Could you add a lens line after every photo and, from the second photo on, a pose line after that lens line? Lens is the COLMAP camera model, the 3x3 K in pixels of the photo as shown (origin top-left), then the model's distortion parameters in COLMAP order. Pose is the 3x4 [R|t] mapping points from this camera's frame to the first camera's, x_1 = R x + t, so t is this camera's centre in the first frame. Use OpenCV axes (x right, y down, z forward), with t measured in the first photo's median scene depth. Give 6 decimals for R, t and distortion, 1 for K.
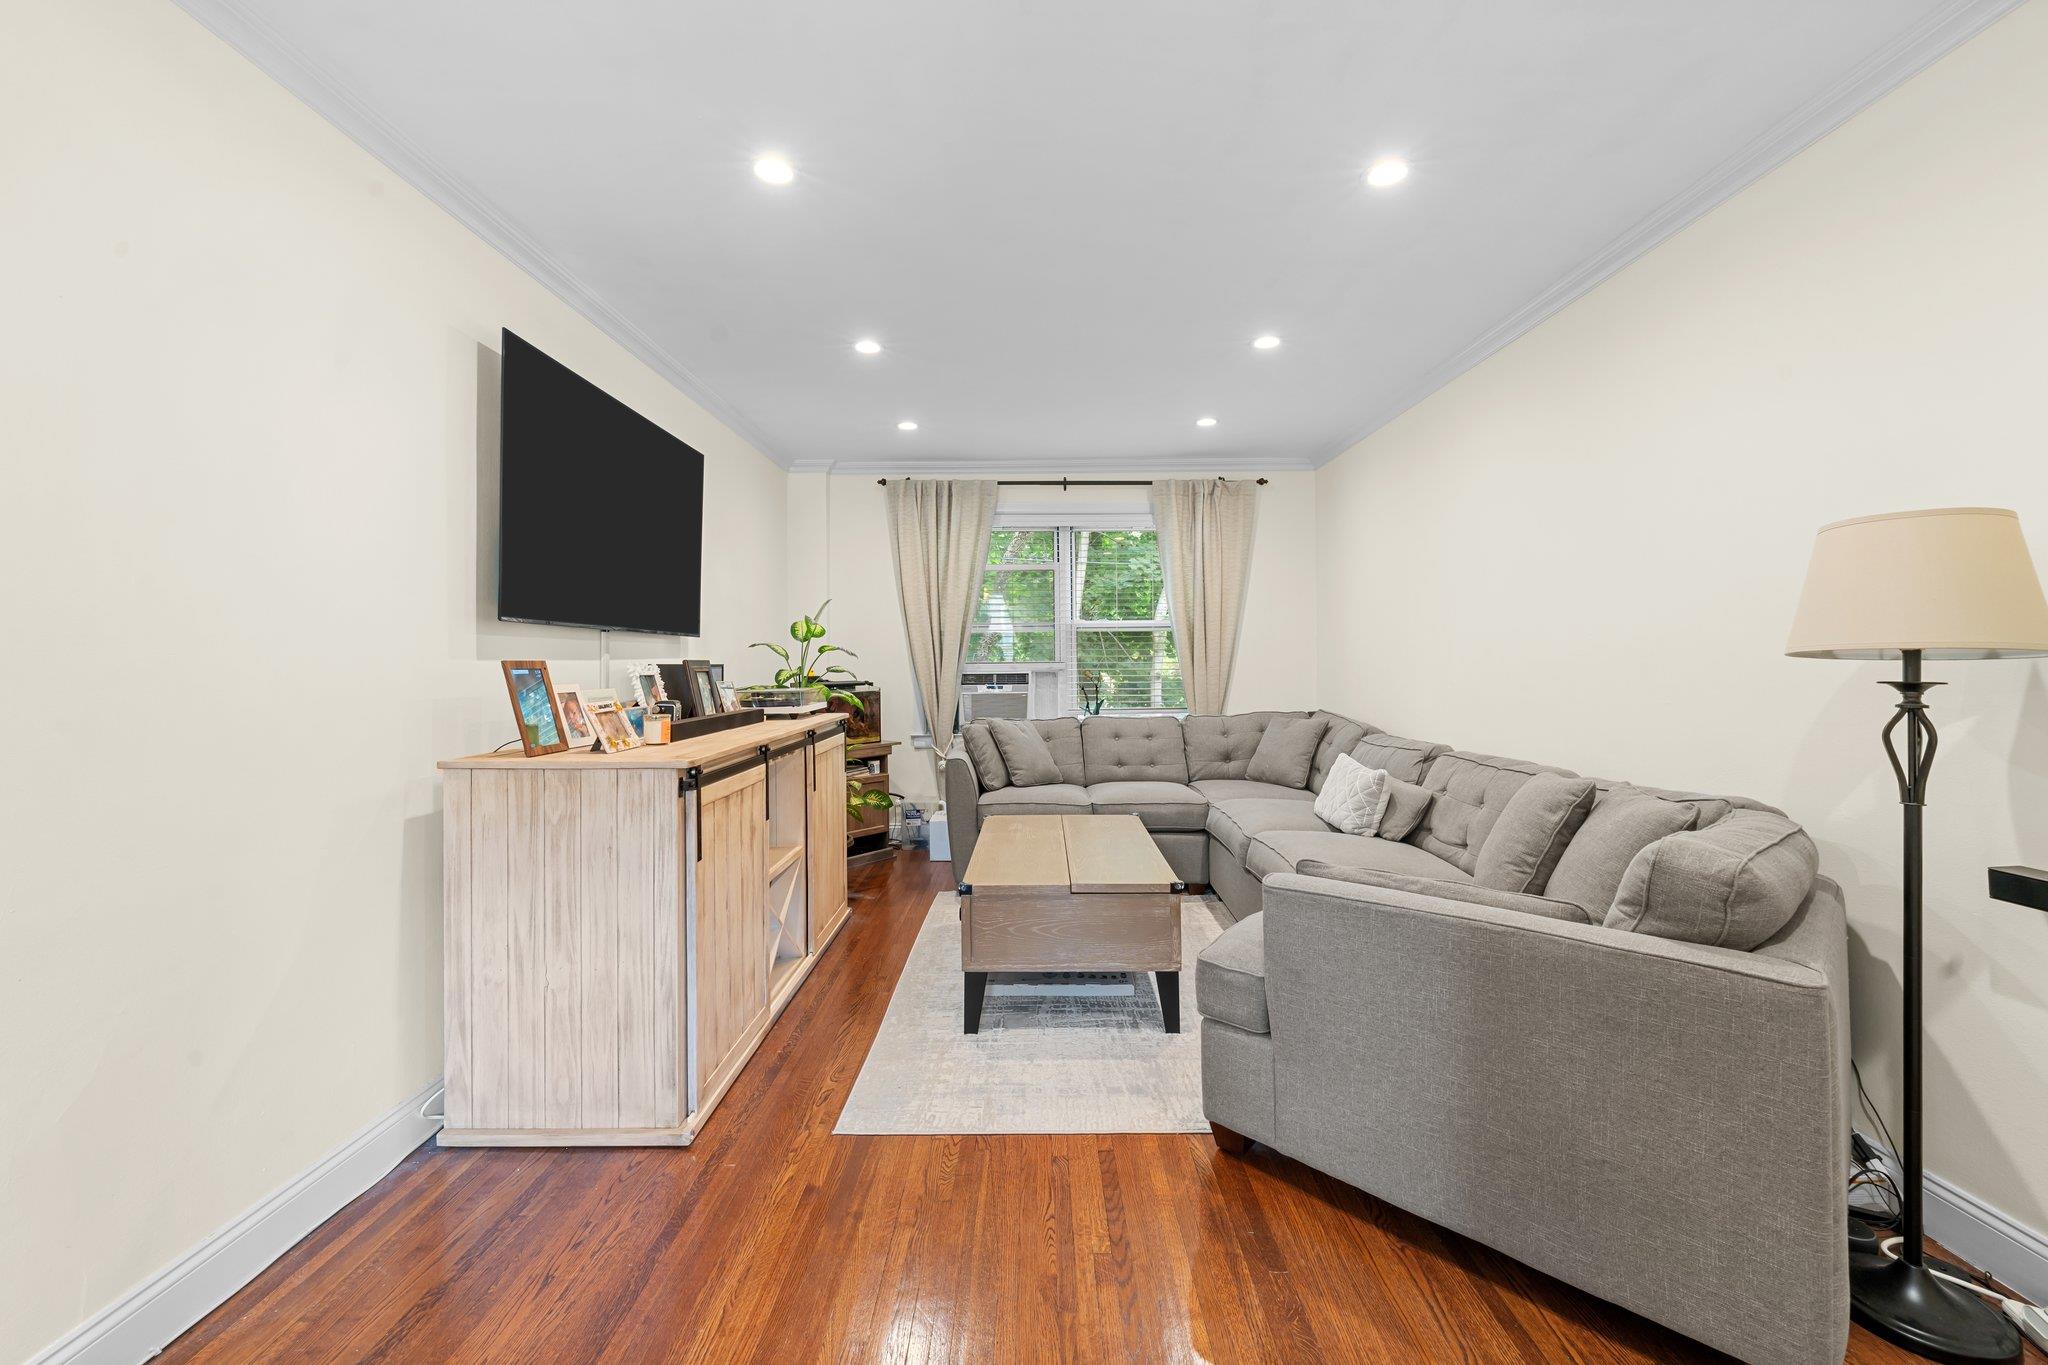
lens RADIAL K [[828.4, 0, 1028.1], [0, 828.4, 668.9], [0, 0, 1]] dist [0.000518, -0.000355]
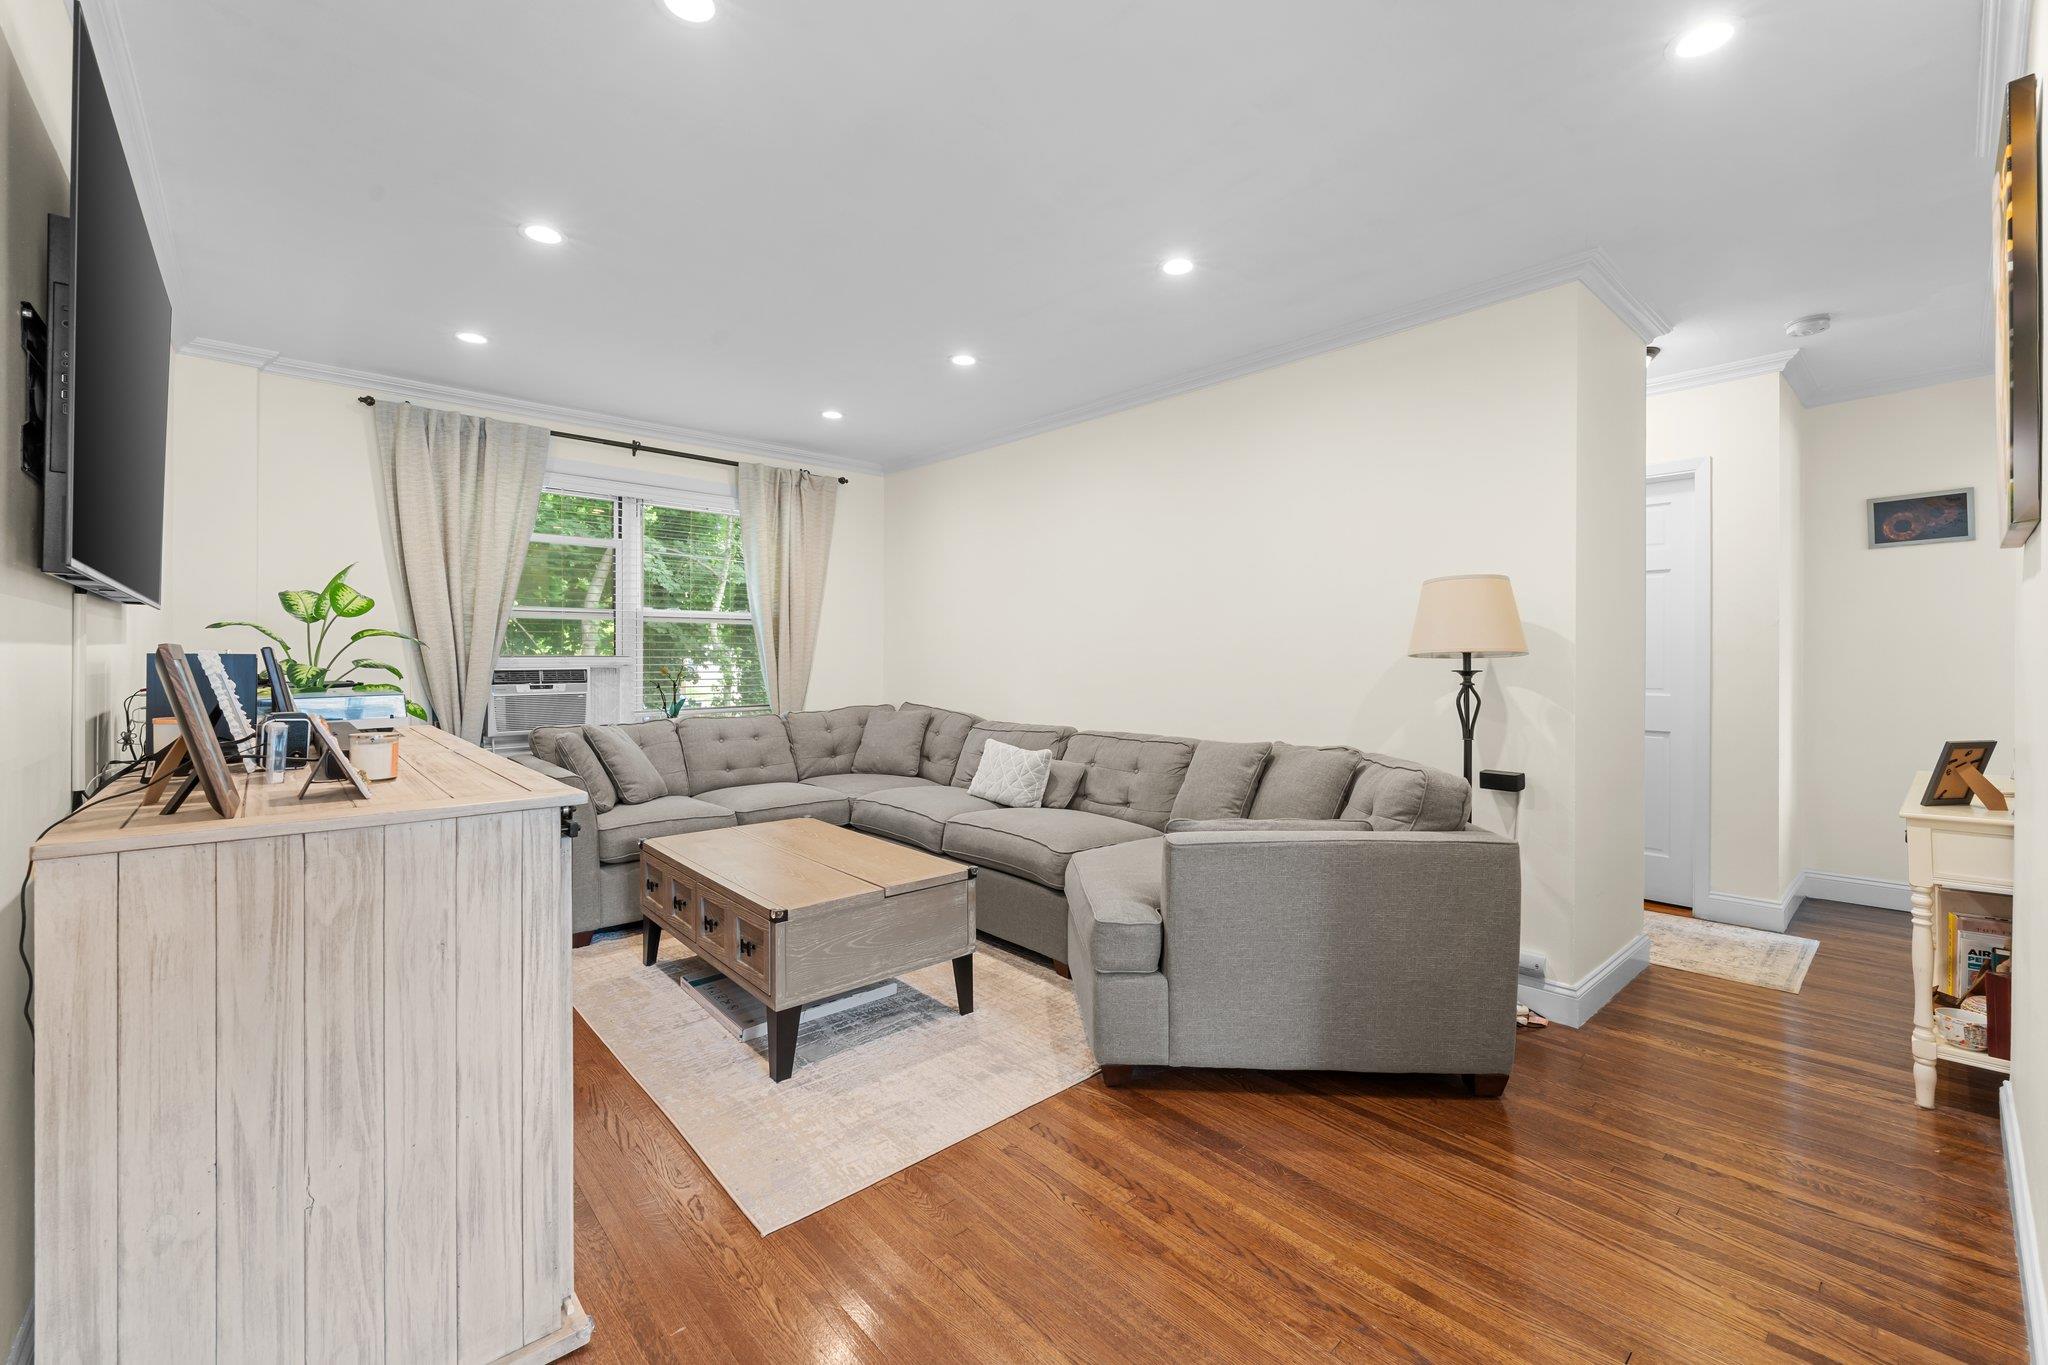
lens RADIAL K [[828.4, 0, 1027.8], [0, 828.4, 670.8], [0, 0, 1]] dist [0.000518, -0.000355]
pose [[0.740580, -0.004115, 0.671956, -0.467416], [-0.000213, 0.999980, 0.006359, 0.002946], [-0.671968, -0.004853, 0.740564, 0.183008]]
